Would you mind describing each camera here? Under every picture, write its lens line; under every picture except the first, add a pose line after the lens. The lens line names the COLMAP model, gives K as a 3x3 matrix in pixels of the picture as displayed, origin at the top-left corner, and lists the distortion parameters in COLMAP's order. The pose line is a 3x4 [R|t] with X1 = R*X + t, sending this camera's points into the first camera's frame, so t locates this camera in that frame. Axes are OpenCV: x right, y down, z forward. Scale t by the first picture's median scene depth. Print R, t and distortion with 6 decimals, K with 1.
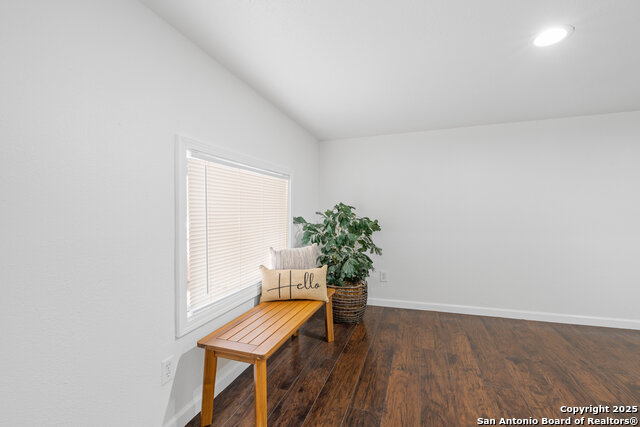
lens RADIAL K [[285.8, 0, 323.2], [0, 285.8, 210.5], [0, 0, 1]] dist [0.001309, 0.001325]
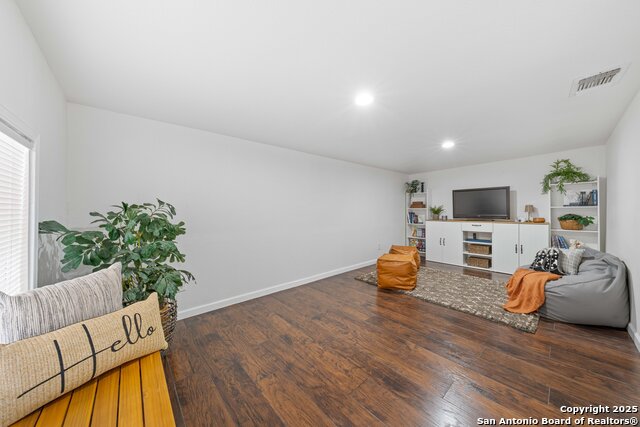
lens RADIAL K [[219.5, 0, 322.8], [0, 219.5, 211.2], [0, 0, 1]] dist [-0.003962, 0.000726]
pose [[0.494353, 0.006421, 0.869237, -0.245827], [-0.002747, 0.999979, -0.005824, 0.006344], [-0.869257, 0.000491, 0.494361, 0.431293]]
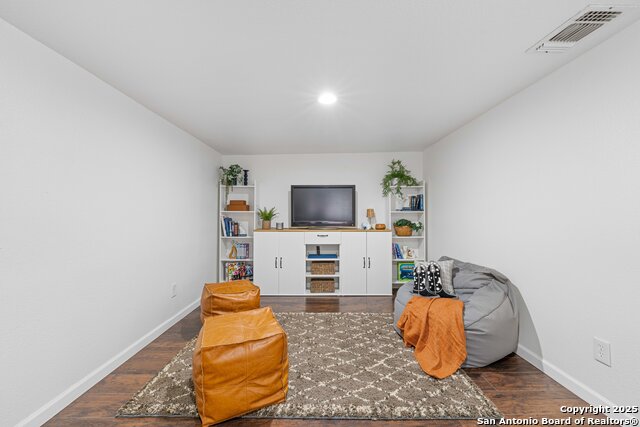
lens RADIAL K [[266.2, 0, 322.1], [0, 266.2, 211.1], [0, 0, 1]] dist [-0.000455, -0.000250]
pose [[-0.330039, 0.023820, 0.943667, 0.486553], [0.000972, 0.999690, -0.024894, 0.001797], [-0.943967, -0.007299, -0.329960, 0.770374]]
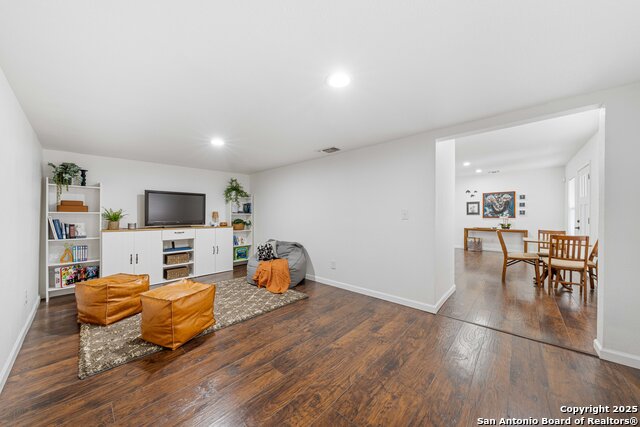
lens RADIAL K [[219.5, 0, 323.4], [0, 219.5, 215.7], [0, 0, 1]] dist [-0.003962, 0.000726]
pose [[-0.918847, 0.009429, 0.394501, 0.336448], [0.007237, 0.999949, -0.007045, 0.001428], [-0.394548, -0.003618, -0.918868, 1.359533]]
